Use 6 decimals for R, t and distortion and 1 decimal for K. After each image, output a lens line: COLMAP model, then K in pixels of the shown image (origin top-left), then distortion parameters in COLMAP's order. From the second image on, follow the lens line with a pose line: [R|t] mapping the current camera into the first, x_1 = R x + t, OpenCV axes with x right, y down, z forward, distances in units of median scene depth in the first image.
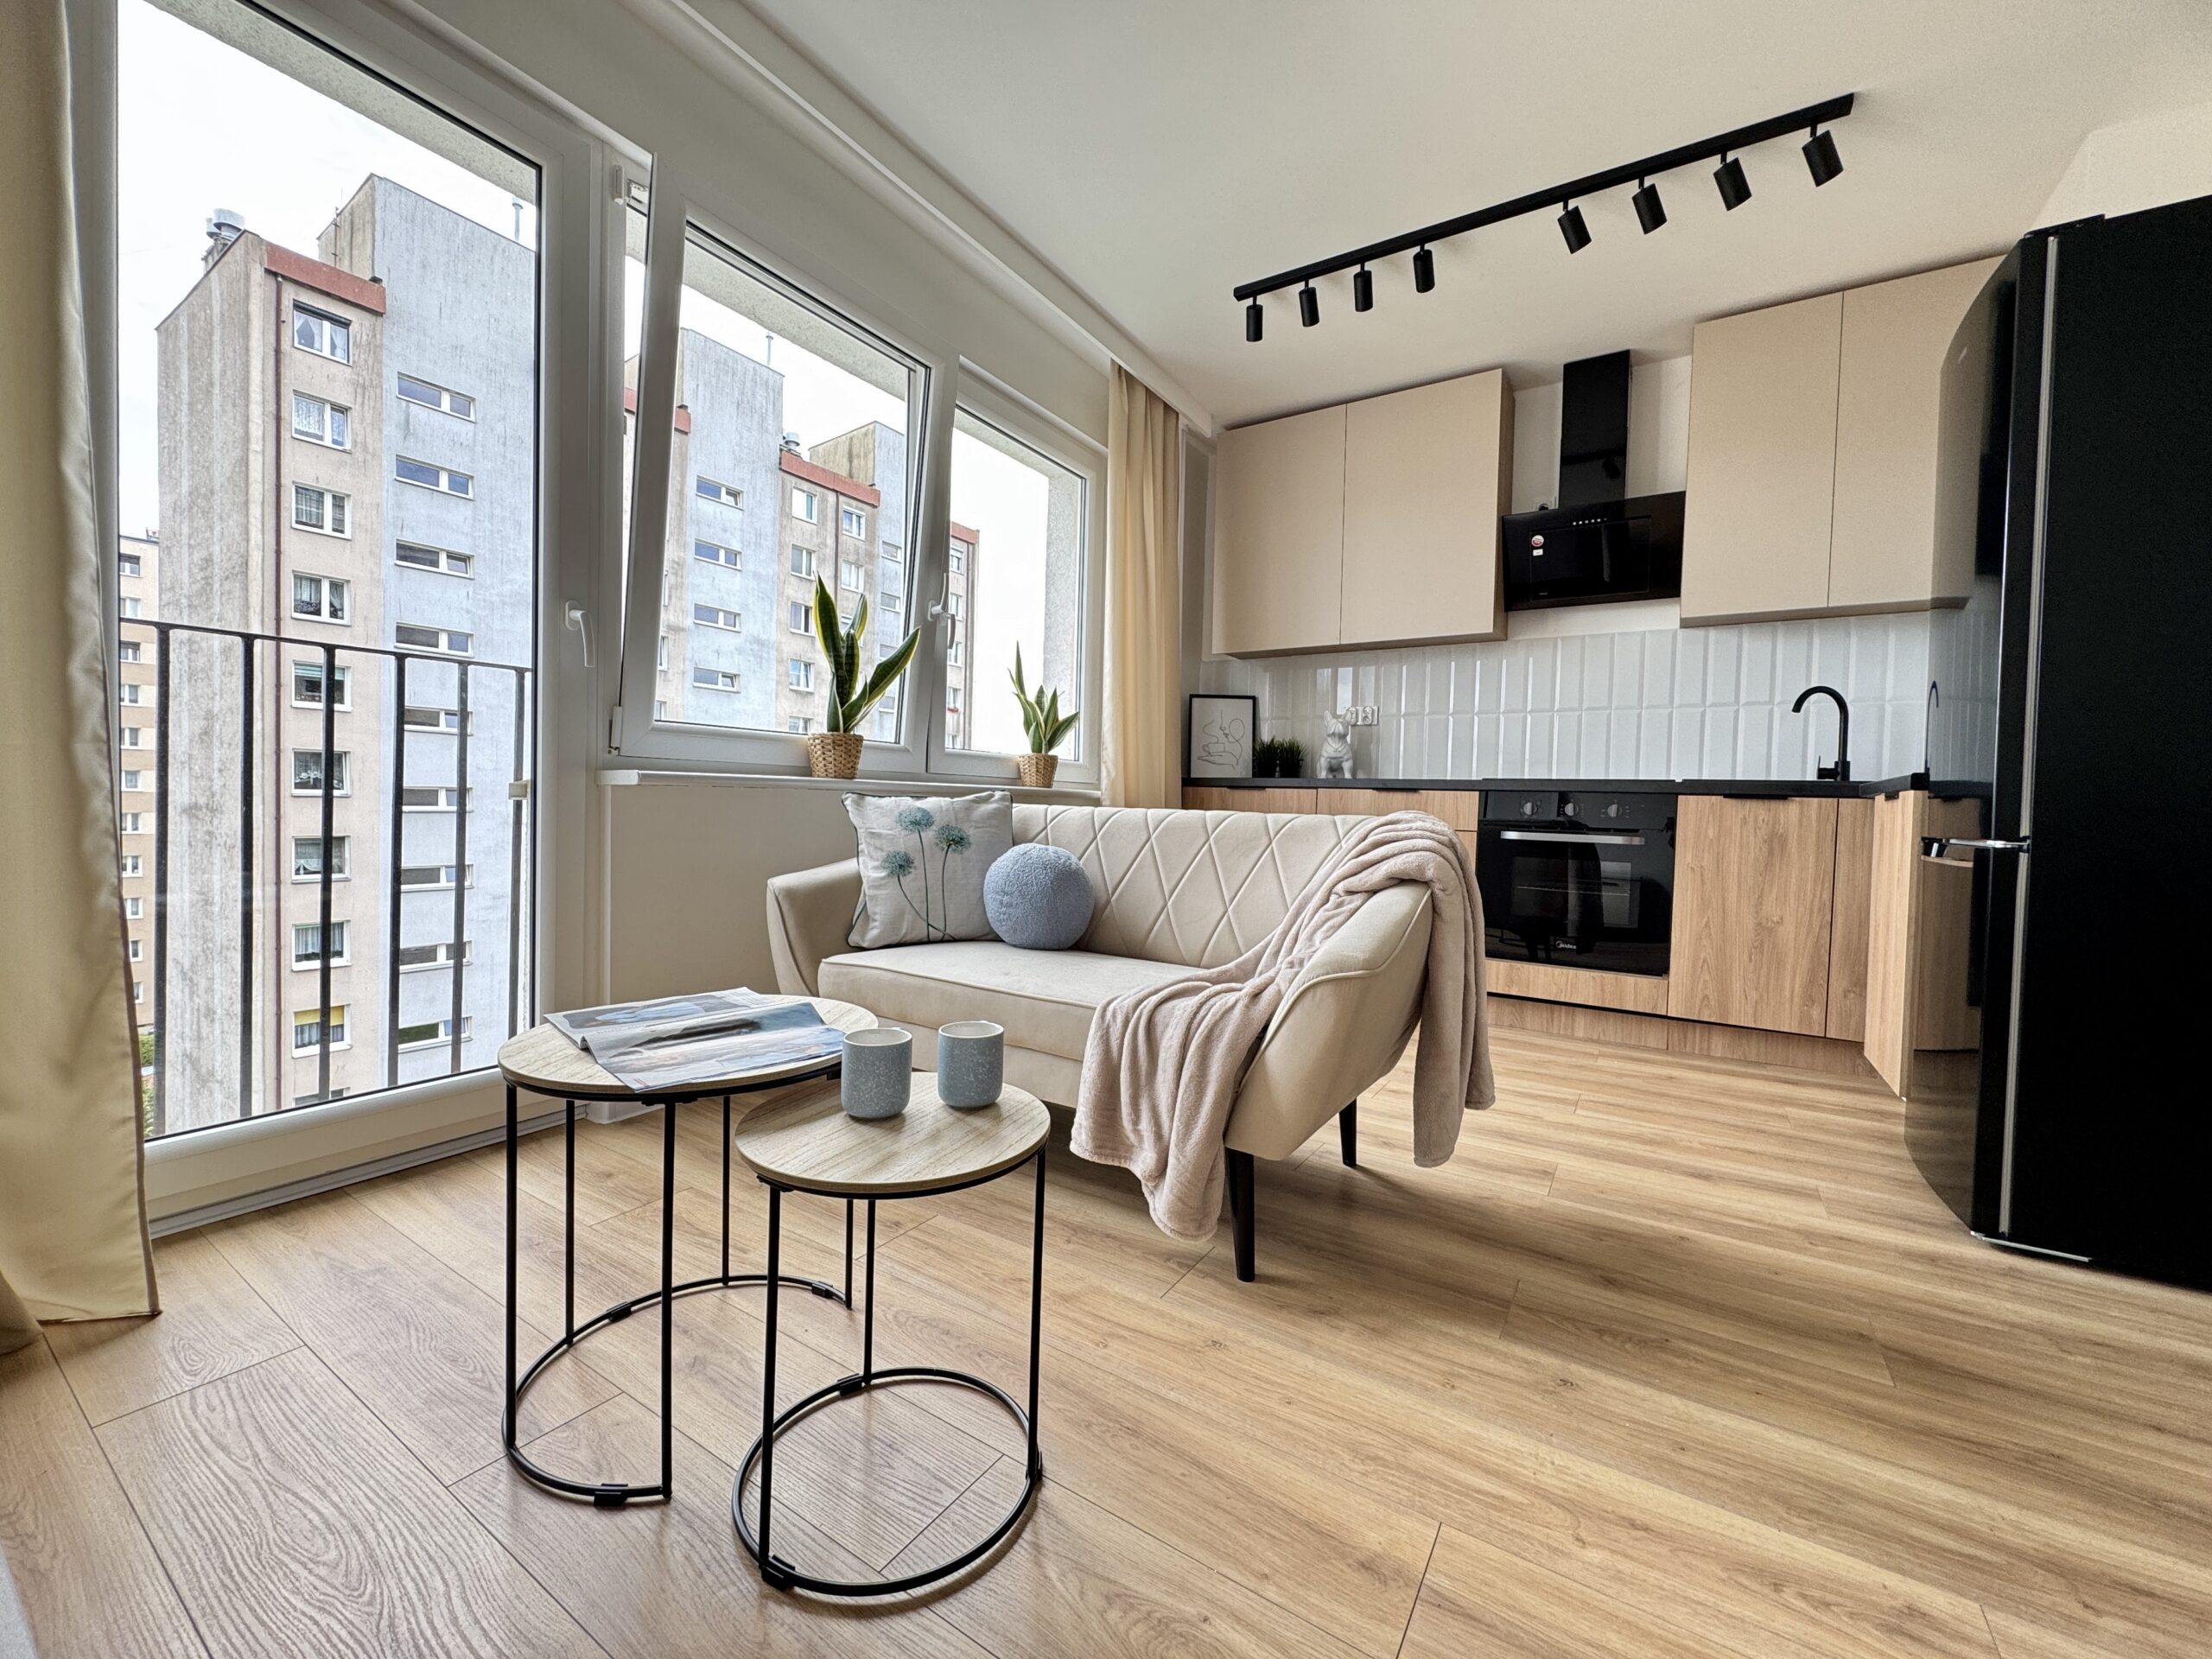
lens RADIAL K [[879.6, 0, 1108.5], [0, 879.6, 825.2], [0, 0, 1]] dist [-0.003451, 0.000321]
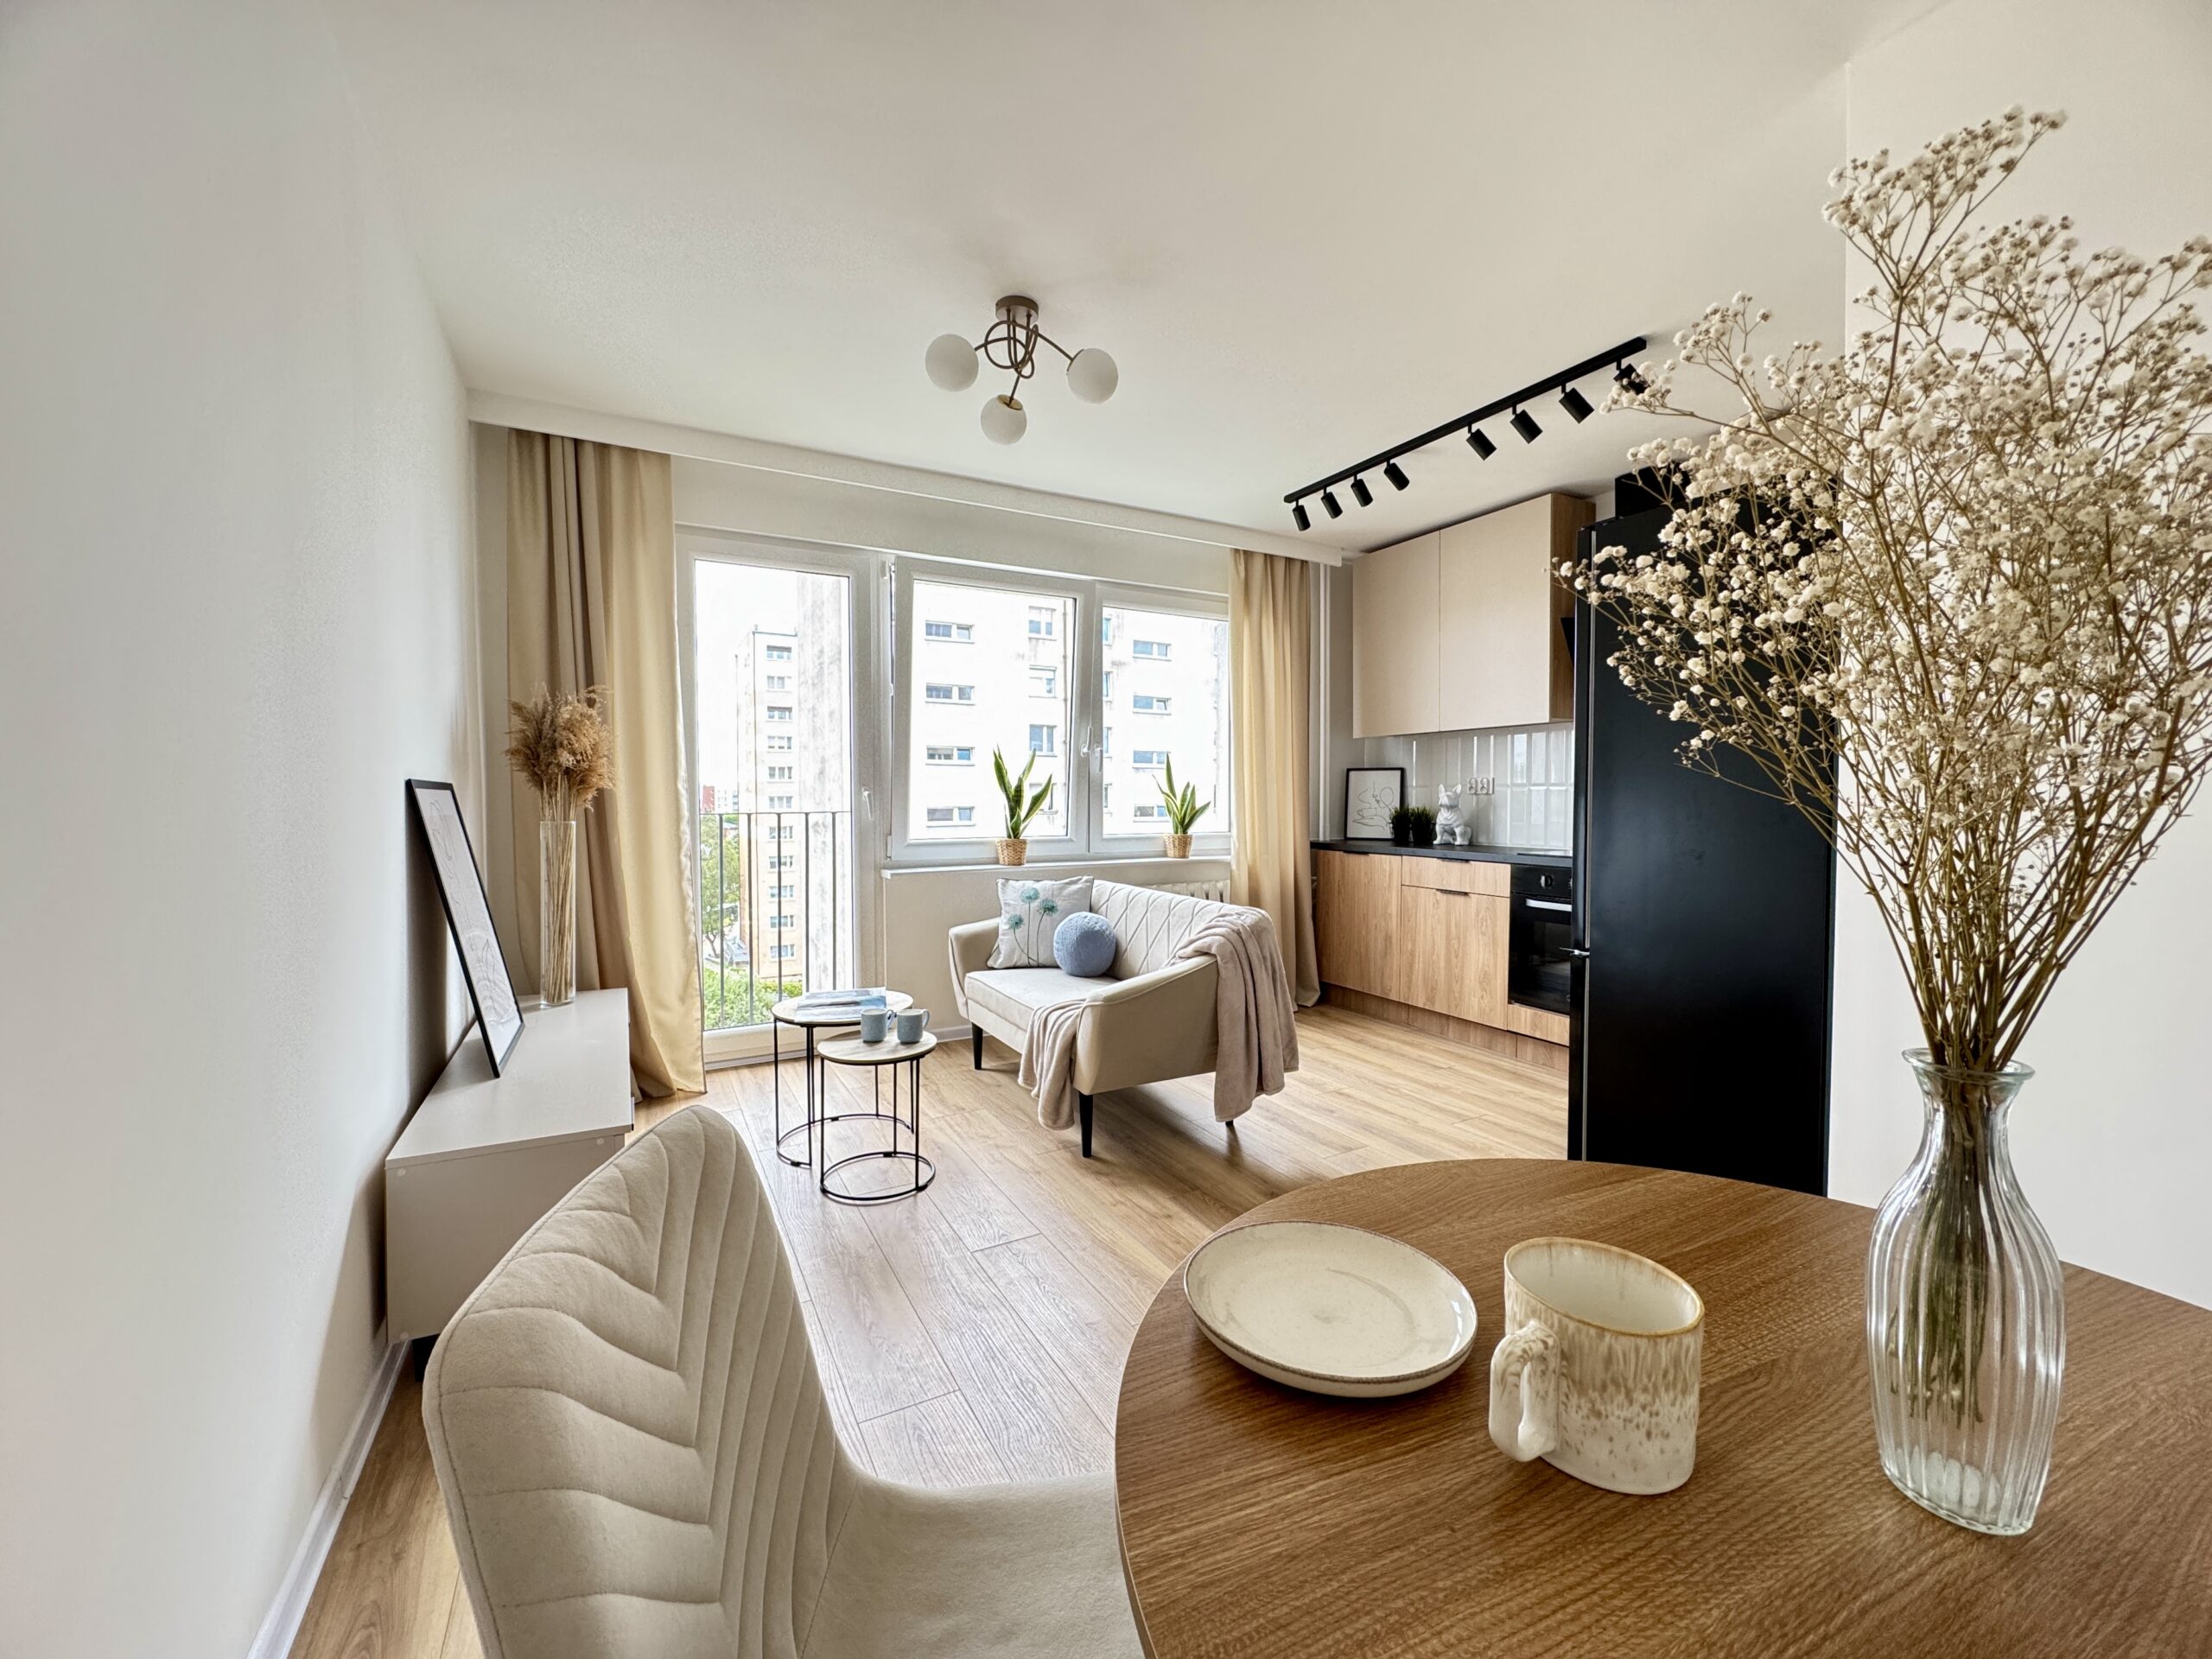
lens RADIAL K [[881.3, 0, 1106.3], [0, 881.3, 823.8], [0, 0, 1]] dist [0.002294, 0.000335]
pose [[0.878156, -0.012736, -0.478205, 0.594685], [0.012465, 0.999915, -0.003741, -0.110910], [0.478212, -0.002675, 0.878241, -0.361578]]
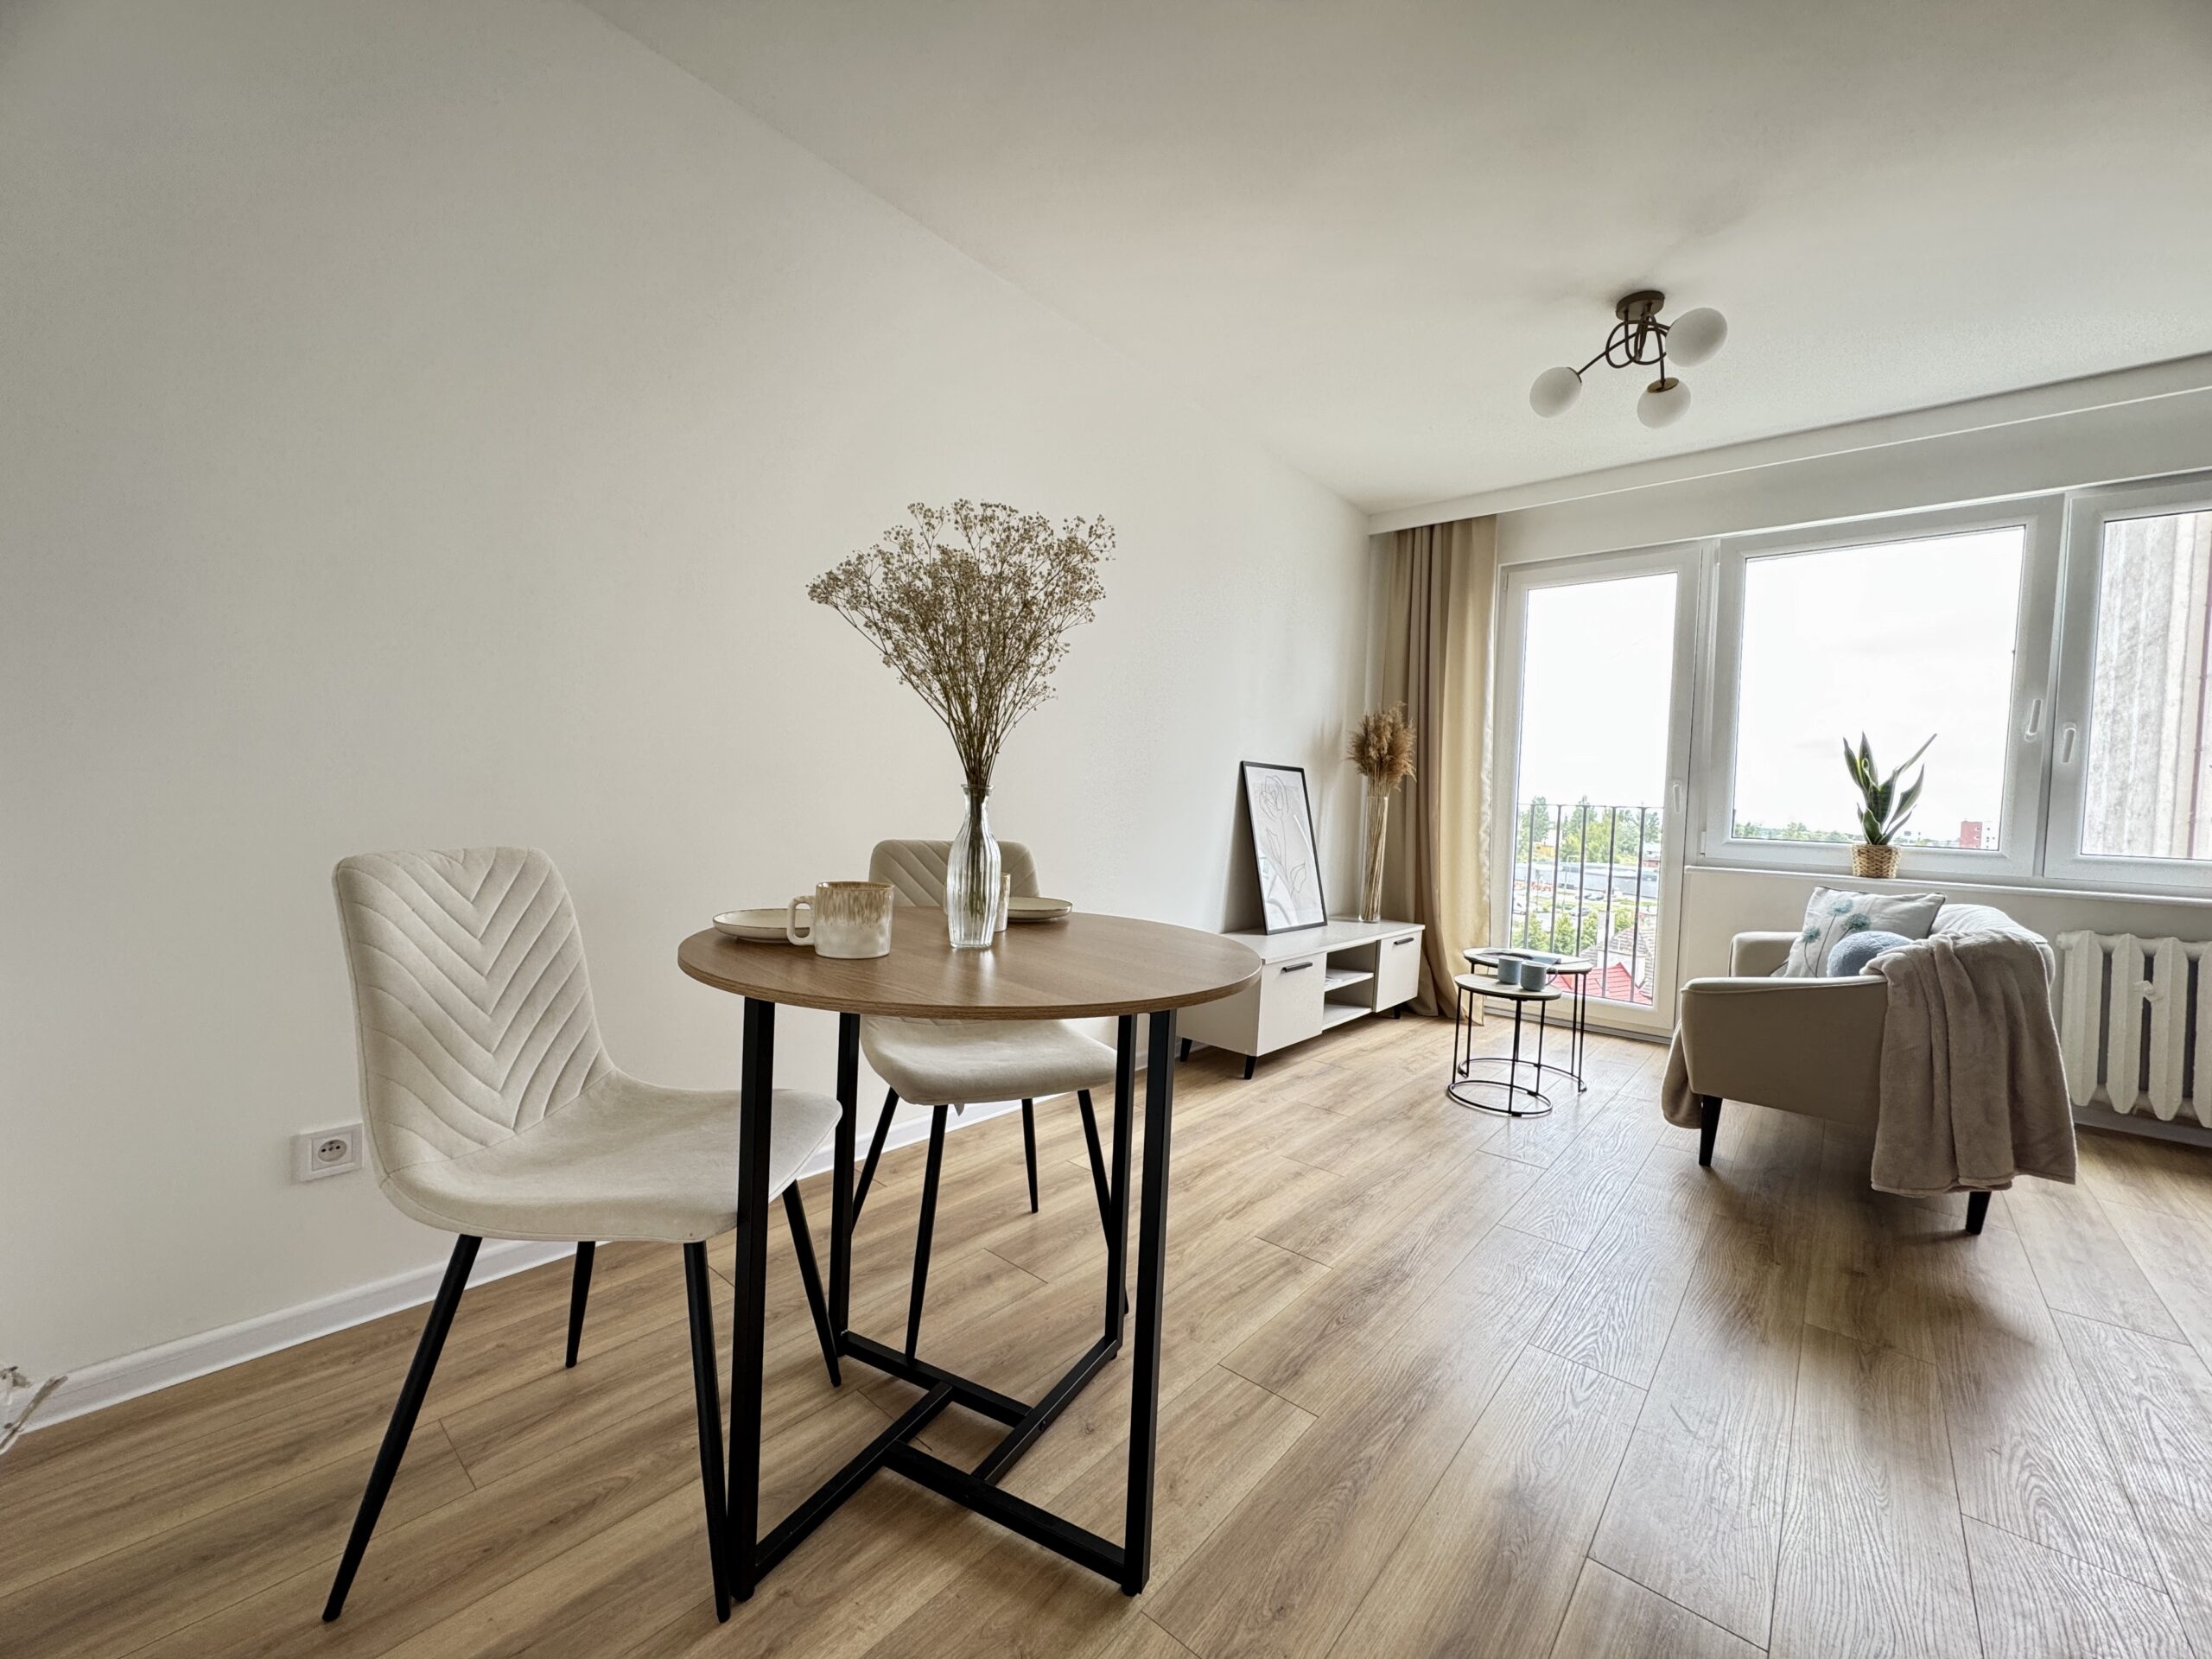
lens RADIAL K [[881.3, 0, 1106.3], [0, 881.3, 823.8], [0, 0, 1]] dist [0.002294, 0.000335]
pose [[-0.130069, -0.004945, -0.991493, 1.098027], [-0.070767, 0.997484, 0.004309, -0.052038], [0.988976, 0.070725, -0.130091, -0.010867]]
